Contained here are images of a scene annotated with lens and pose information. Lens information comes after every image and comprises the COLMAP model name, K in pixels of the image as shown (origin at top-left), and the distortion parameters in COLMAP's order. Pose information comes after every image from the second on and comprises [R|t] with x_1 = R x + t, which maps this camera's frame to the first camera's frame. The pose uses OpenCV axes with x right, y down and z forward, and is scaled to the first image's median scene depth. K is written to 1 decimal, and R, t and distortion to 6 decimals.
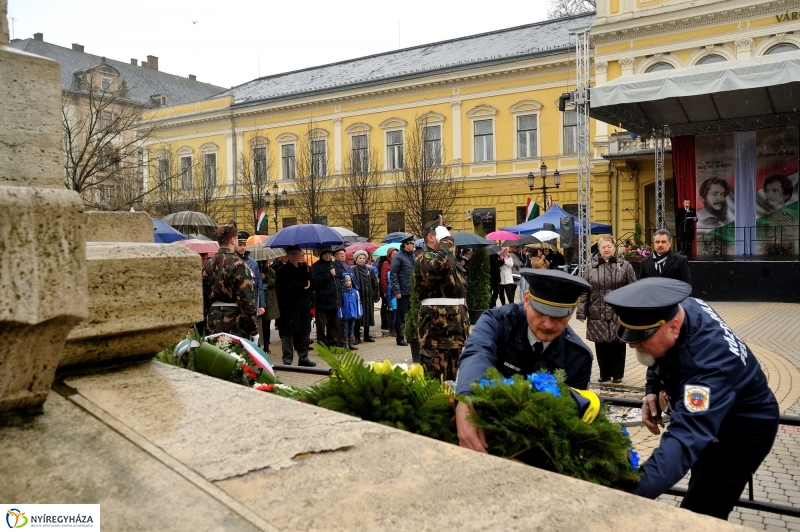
lens RADIAL K [[730.4, 0, 395.6], [0, 730.4, 260.2], [0, 0, 1]] dist [0.005066, 0.000000]
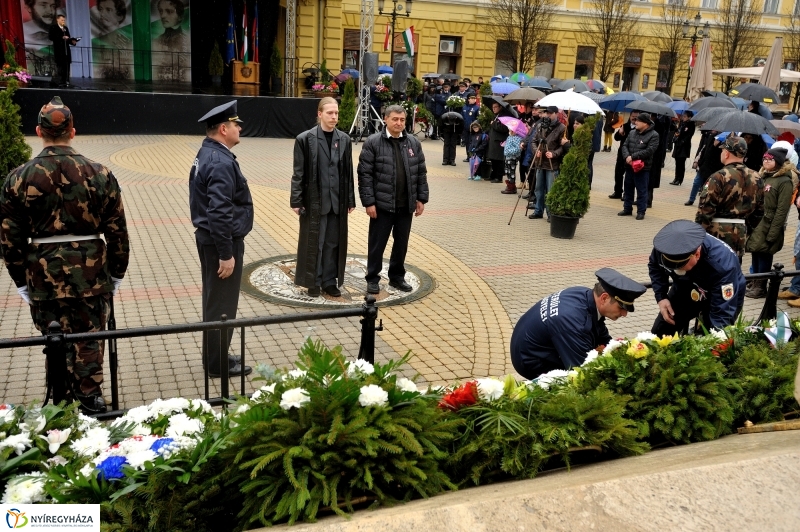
lens RADIAL K [[754.5, 0, 397.6], [0, 754.5, 267.9], [0, 0, 1]] dist [0.014928, 0.000000]
pose [[0.547931, -0.176386, 0.817716, -0.129645], [-0.042926, 0.970301, 0.238063, -0.016905], [-0.835422, -0.165544, 0.524086, 0.091137]]
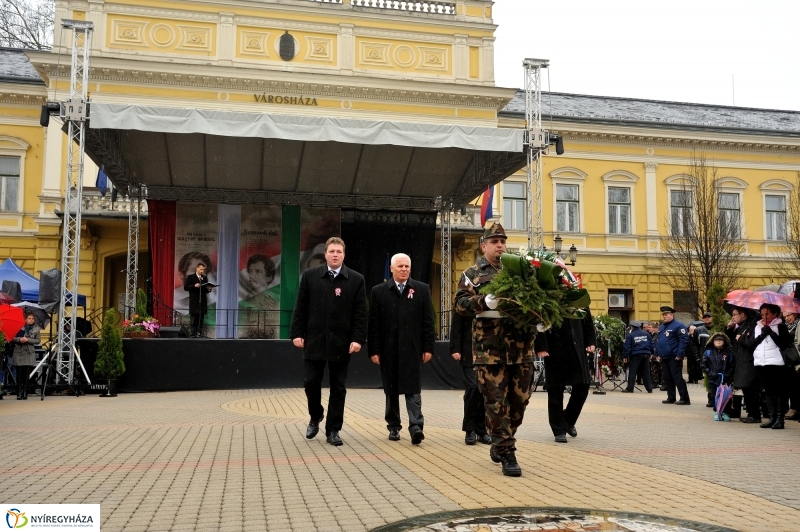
lens RADIAL K [[755.7, 0, 400.8], [0, 755.7, 266.3], [0, 0, 1]] dist [0.002210, 0.000000]
pose [[0.699184, 0.094124, 0.708719, -0.028939], [-0.000059, 0.991303, -0.131595, 0.021004], [-0.714942, 0.091967, 0.693109, 0.182802]]
